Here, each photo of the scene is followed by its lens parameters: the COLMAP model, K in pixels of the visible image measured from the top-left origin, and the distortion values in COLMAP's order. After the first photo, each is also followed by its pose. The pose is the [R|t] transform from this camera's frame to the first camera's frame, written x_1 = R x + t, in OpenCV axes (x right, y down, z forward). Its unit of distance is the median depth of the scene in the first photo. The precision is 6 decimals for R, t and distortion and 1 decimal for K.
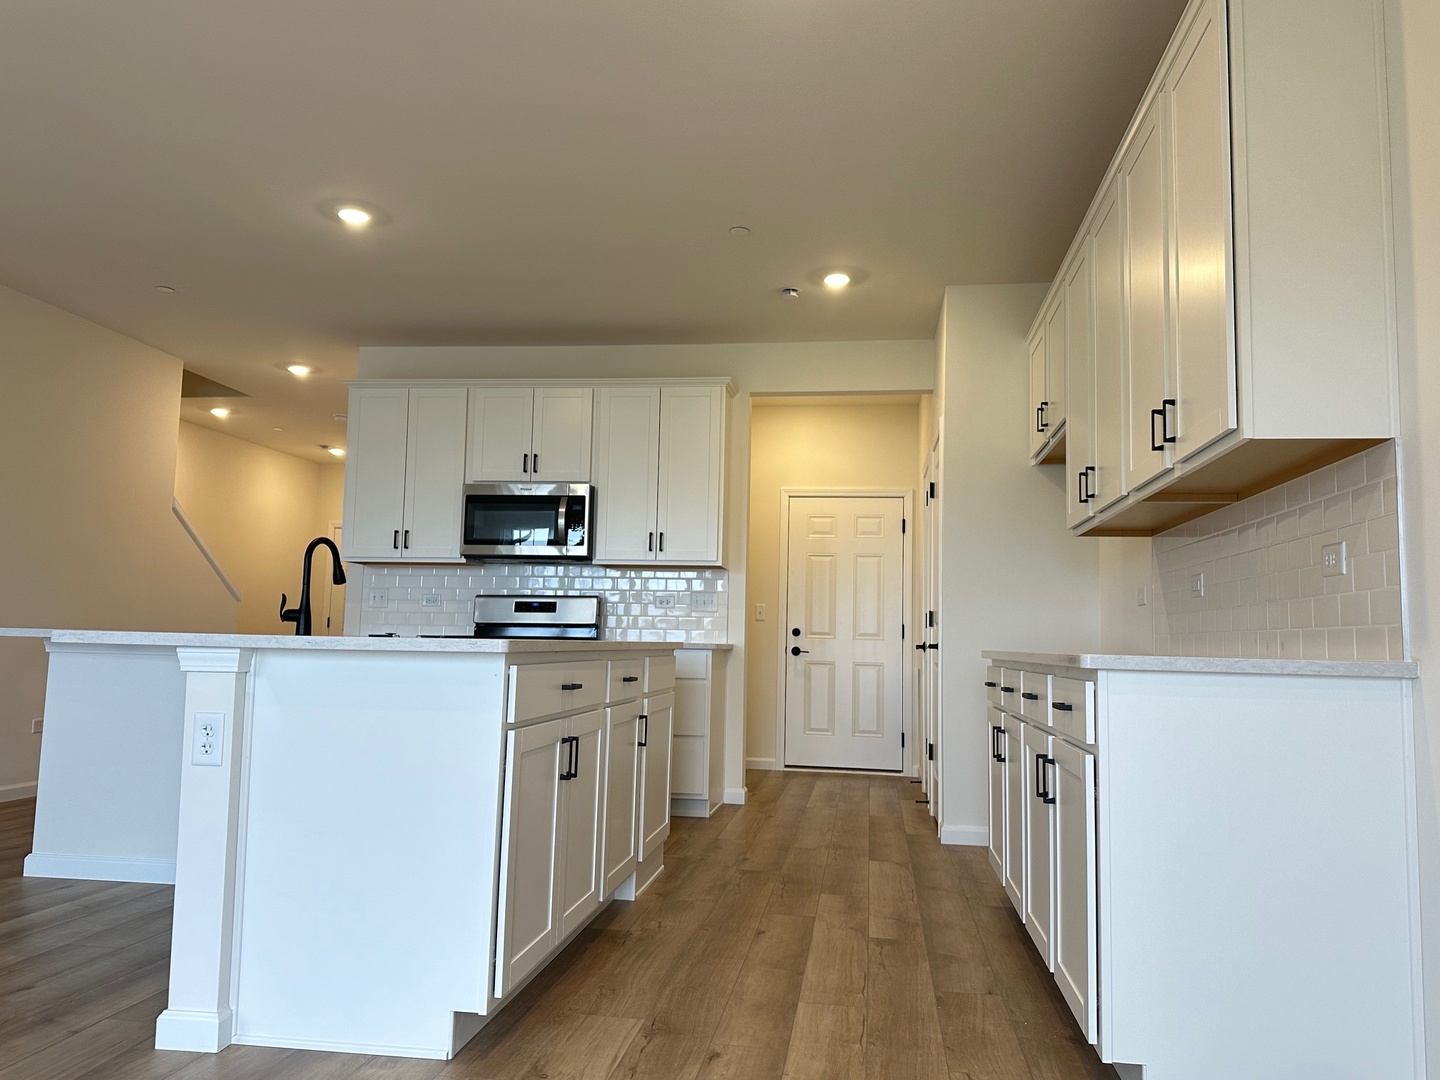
lens RADIAL K [[1058.5, 0, 720.0], [0, 1058.5, 540.0], [0, 0, 1]] dist [0.122039, -0.182779]
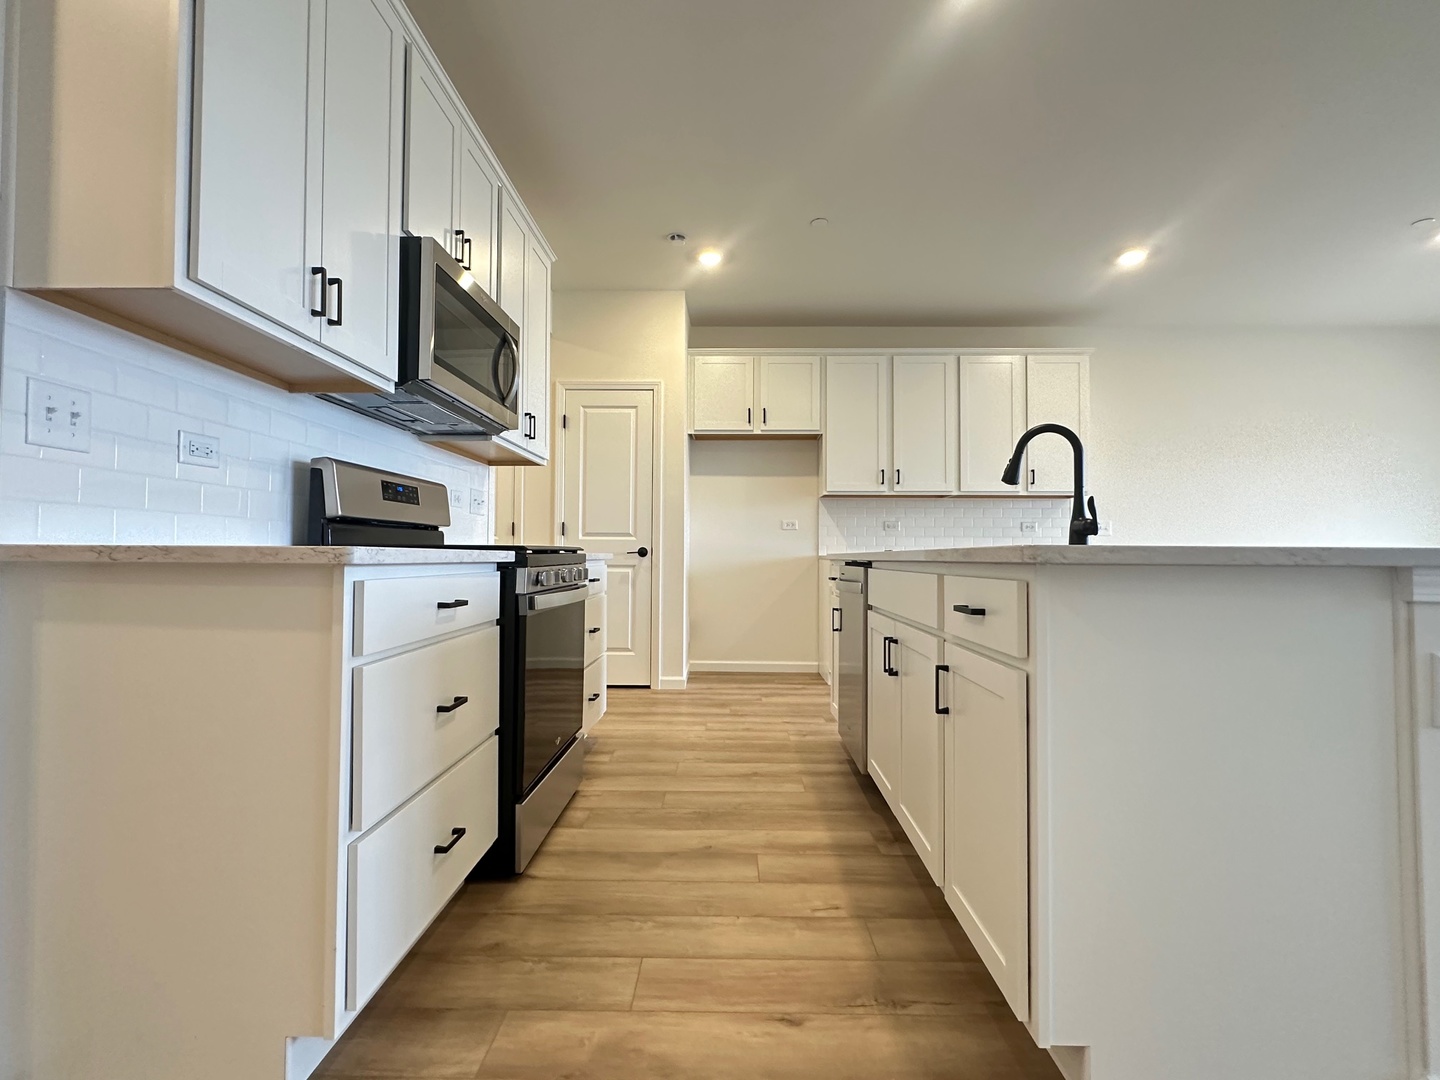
lens RADIAL K [[670.5, 0, 720.0], [0, 670.5, 540.0], [0, 0, 1]] dist [-0.001551, -0.000263]
pose [[-0.122541, -0.002437, 0.992460, -0.589664], [-0.106262, 0.994281, -0.010679, 0.078723], [-0.986758, -0.106770, -0.122099, 0.934026]]
